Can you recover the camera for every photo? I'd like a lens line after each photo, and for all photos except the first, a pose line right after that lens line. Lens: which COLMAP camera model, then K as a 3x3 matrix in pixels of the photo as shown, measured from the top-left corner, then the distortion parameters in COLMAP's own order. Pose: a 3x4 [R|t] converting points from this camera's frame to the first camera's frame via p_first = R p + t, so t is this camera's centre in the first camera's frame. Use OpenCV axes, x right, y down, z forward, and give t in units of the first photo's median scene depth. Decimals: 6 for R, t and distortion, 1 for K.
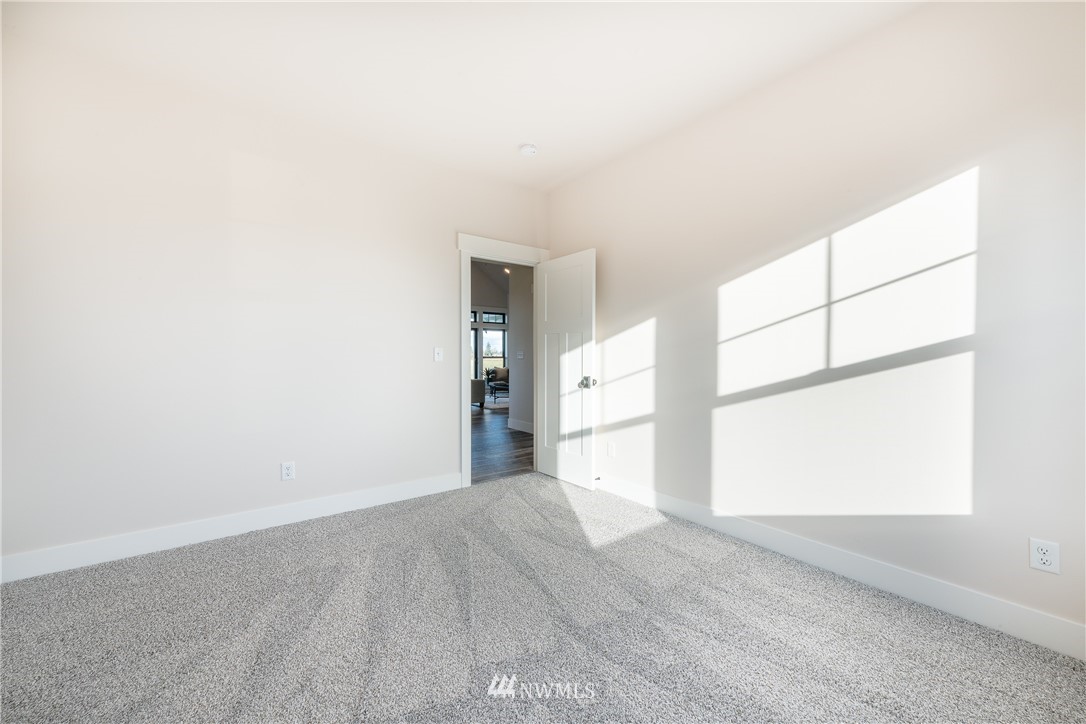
lens RADIAL K [[424.8, 0, 543.0], [0, 424.8, 362.0], [0, 0, 1]] dist [0.000934, -0.000023]
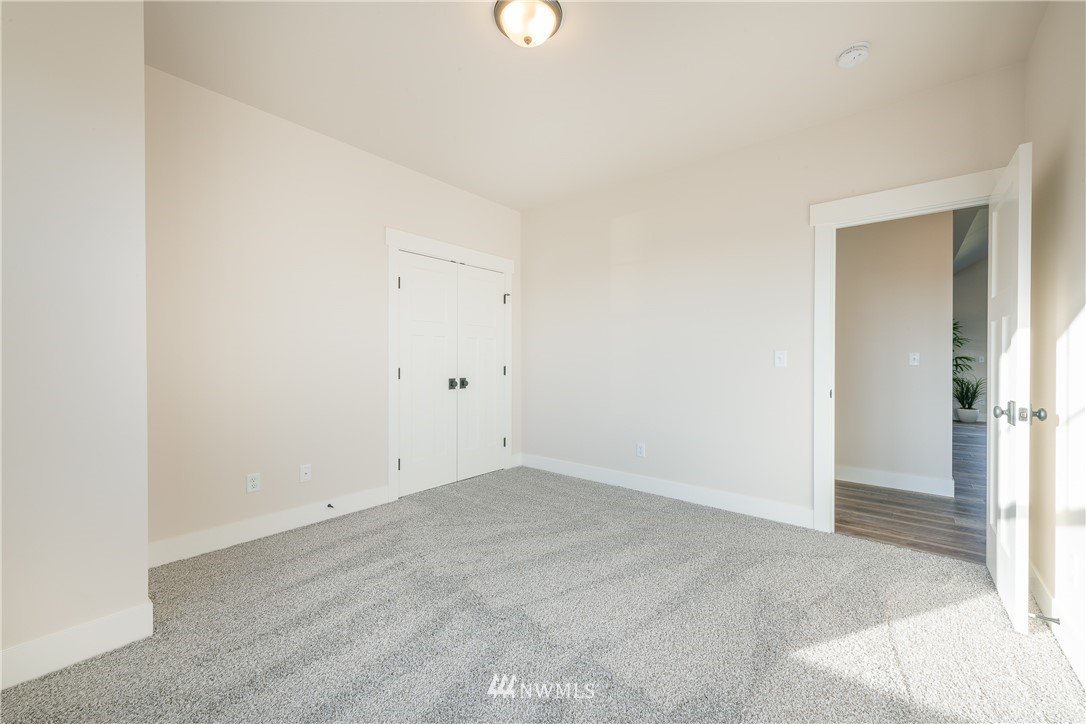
lens RADIAL K [[424.8, 0, 543.0], [0, 424.8, 362.0], [0, 0, 1]] dist [0.000934, -0.000023]
pose [[0.222845, 0.005133, -0.974840, 0.538655], [-0.014188, 0.999897, 0.002021, -0.007238], [0.974751, 0.013381, 0.222895, 0.390455]]
